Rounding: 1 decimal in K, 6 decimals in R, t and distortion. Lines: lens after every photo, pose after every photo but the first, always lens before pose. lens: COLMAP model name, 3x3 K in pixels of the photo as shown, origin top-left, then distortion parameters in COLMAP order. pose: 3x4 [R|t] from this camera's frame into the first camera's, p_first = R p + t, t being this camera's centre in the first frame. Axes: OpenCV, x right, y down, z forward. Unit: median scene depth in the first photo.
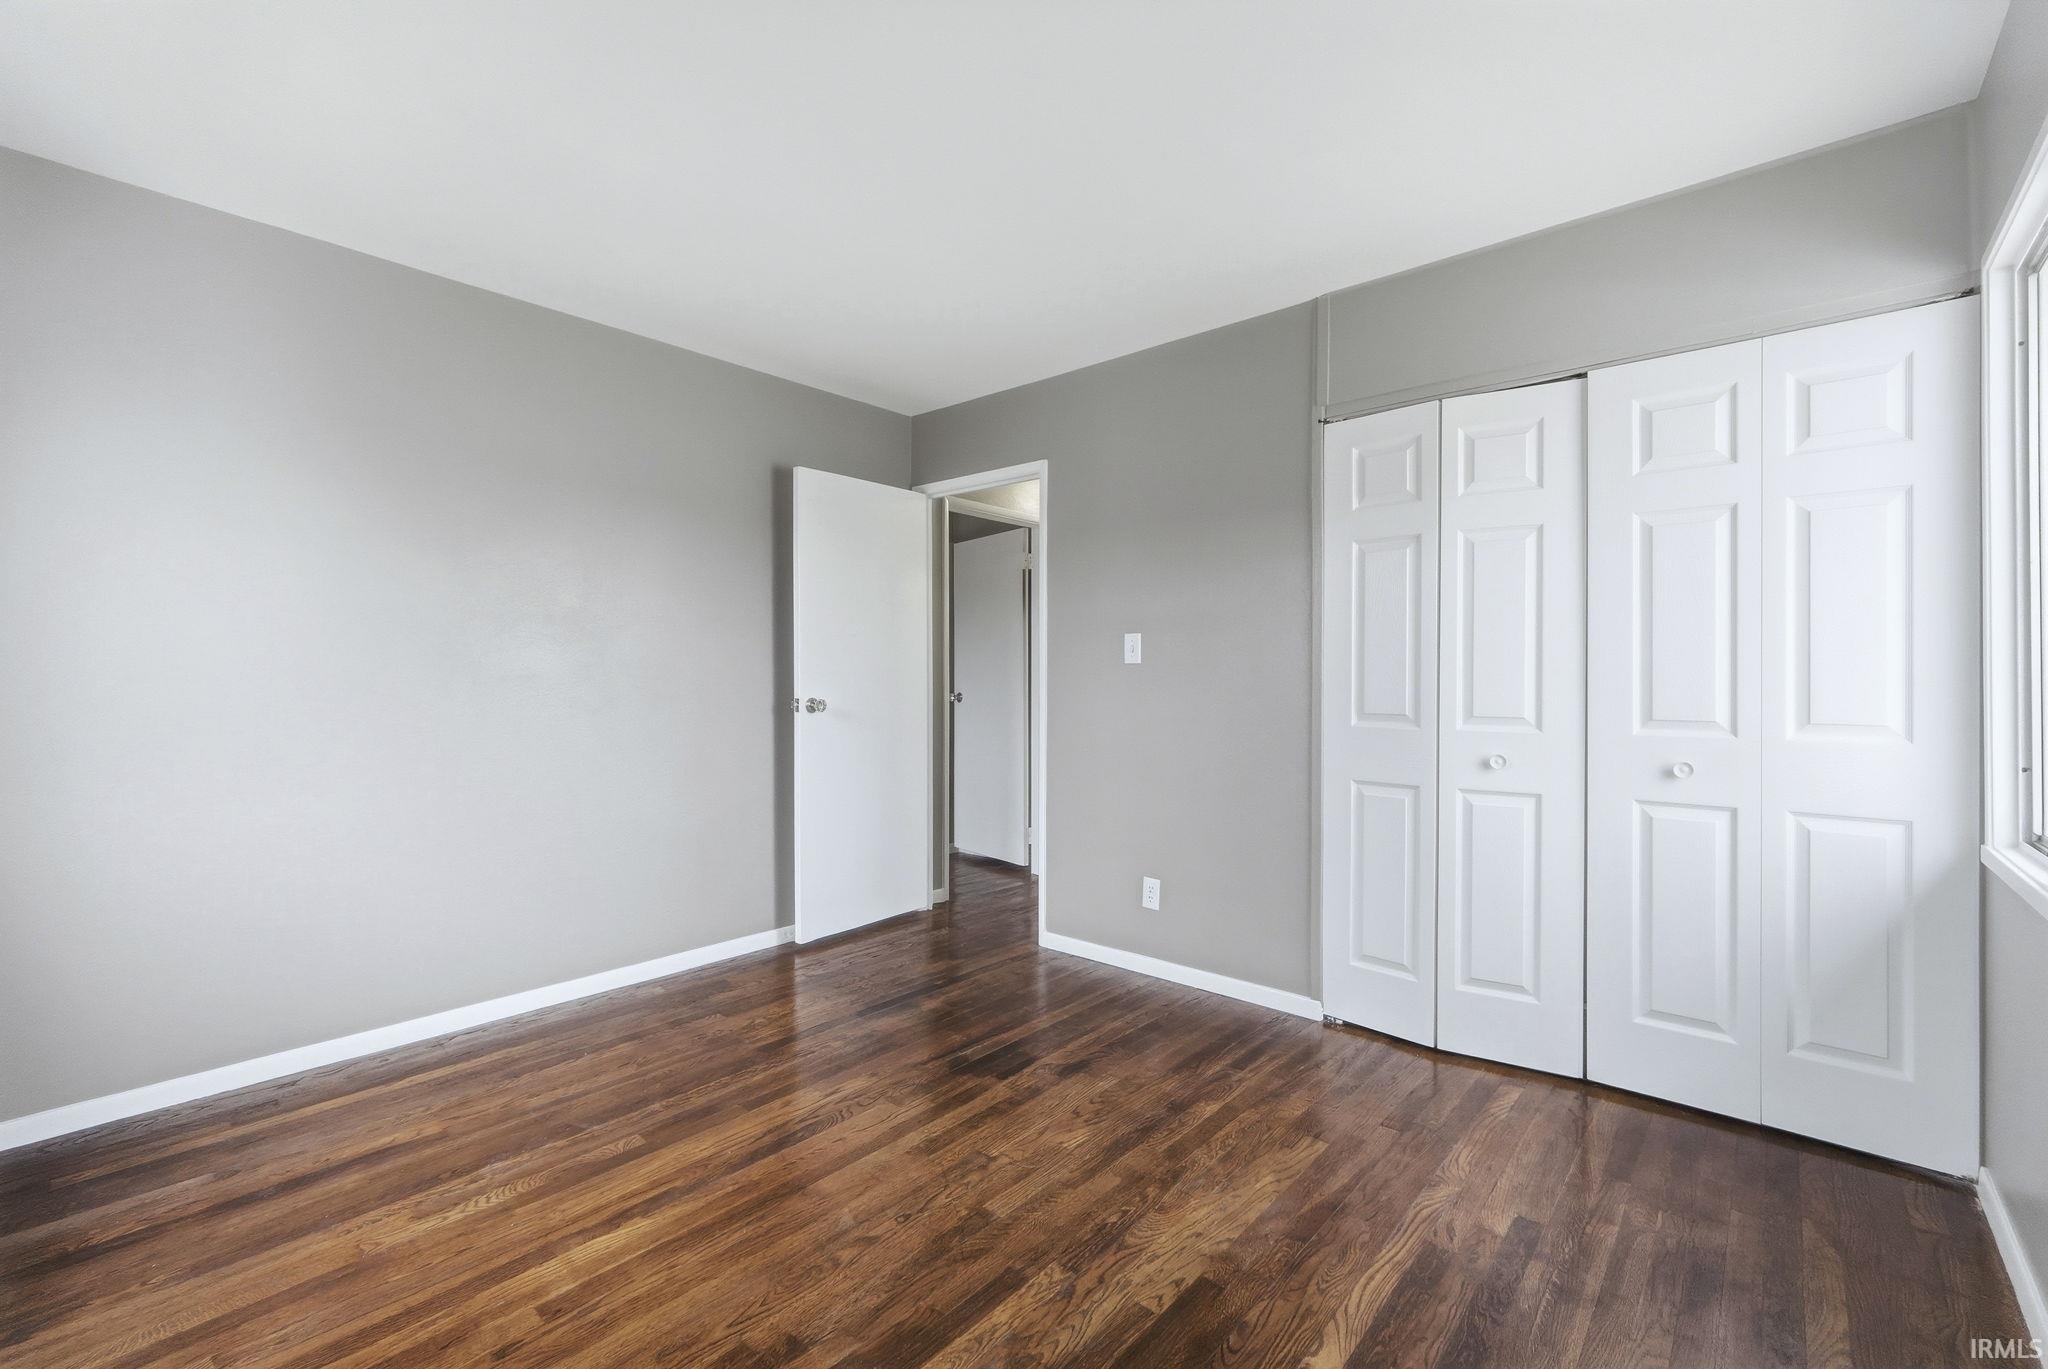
lens RADIAL K [[874.6, 0, 1024.0], [0, 874.6, 684.5], [0, 0, 1]] dist [0.000020, 0.000014]
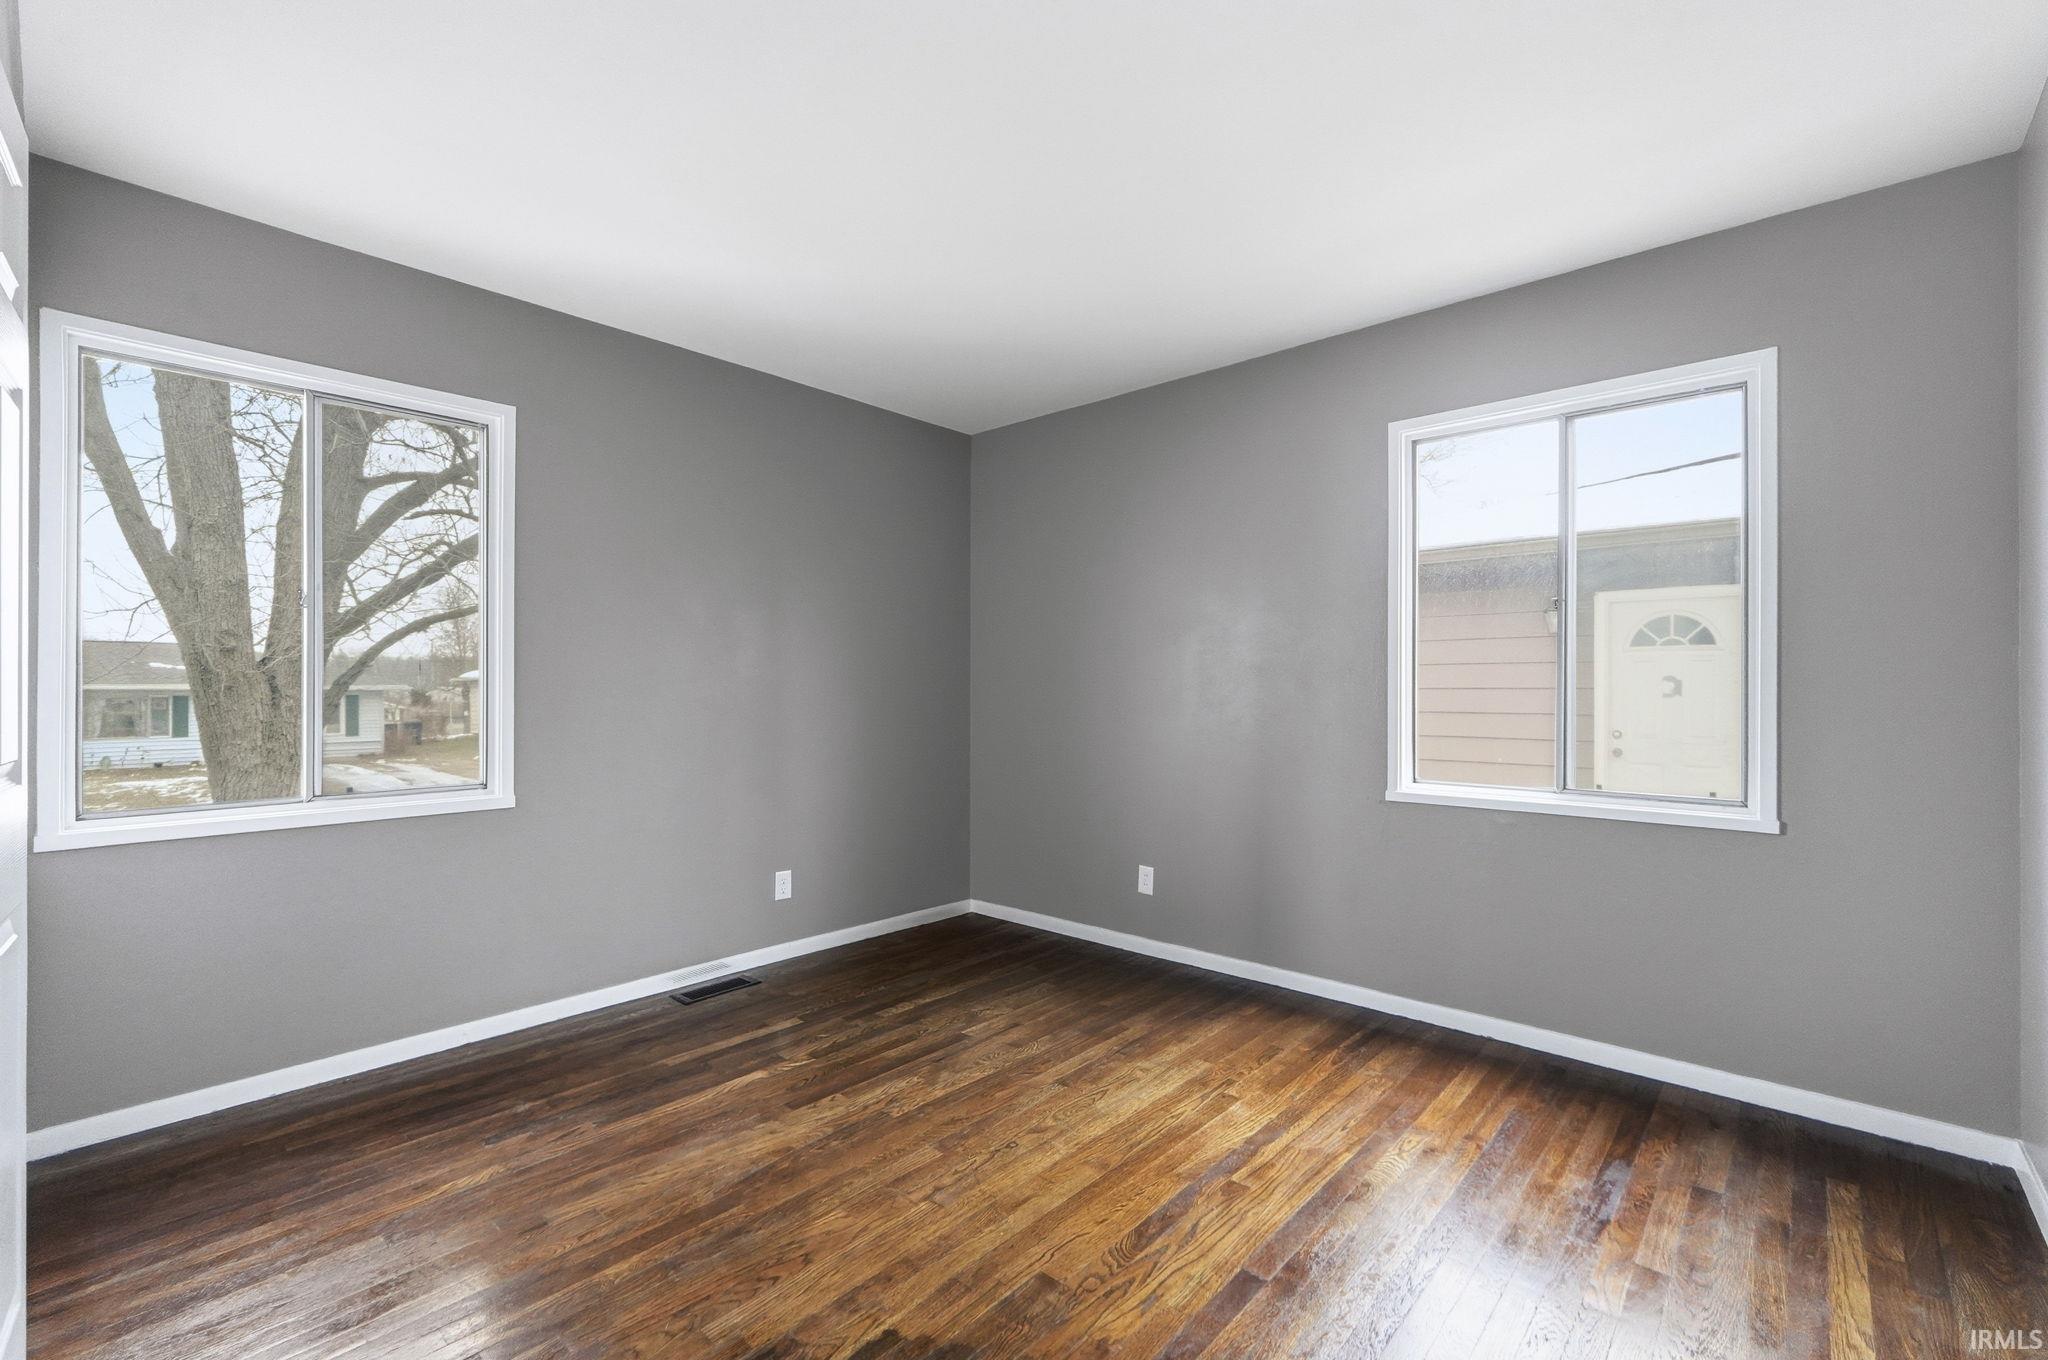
lens RADIAL K [[887.9, 0, 1022.0], [0, 887.9, 675.9], [0, 0, 1]] dist [0.001906, 0.000293]
pose [[-0.999766, -0.001234, 0.021593, -0.165135], [-0.001369, 0.999980, -0.006232, -0.013057], [-0.021585, -0.006260, -0.999747, 2.050314]]
